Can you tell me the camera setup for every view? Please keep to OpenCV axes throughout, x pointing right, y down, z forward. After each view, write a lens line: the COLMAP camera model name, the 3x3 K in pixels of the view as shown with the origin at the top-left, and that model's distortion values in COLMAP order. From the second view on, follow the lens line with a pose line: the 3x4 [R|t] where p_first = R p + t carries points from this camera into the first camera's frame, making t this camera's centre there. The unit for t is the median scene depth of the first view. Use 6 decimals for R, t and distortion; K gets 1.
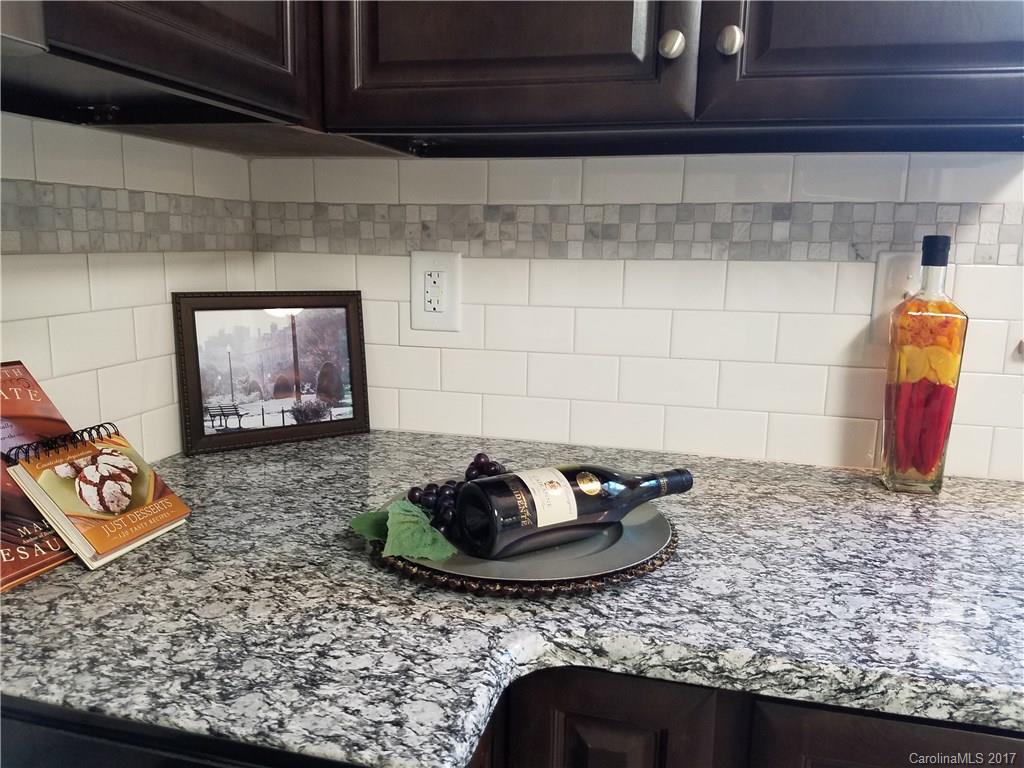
lens RADIAL K [[815.4, 0, 512.0], [0, 815.4, 384.0], [0, 0, 1]] dist [0.195844, -0.332604]
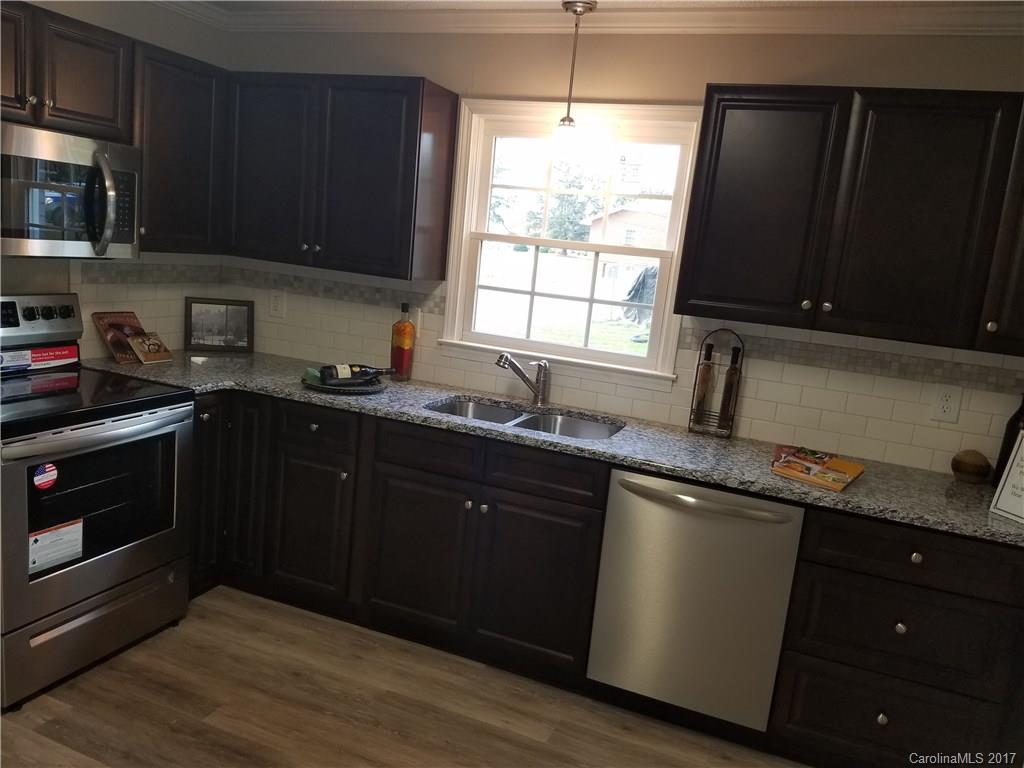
lens RADIAL K [[815.4, 0, 512.0], [0, 815.4, 384.0], [0, 0, 1]] dist [0.195844, -0.332604]
pose [[0.986320, 0.106945, -0.125440, 1.162129], [-0.108487, 0.994083, -0.005506, 0.094606], [0.124109, 0.019039, 0.992086, -1.828427]]
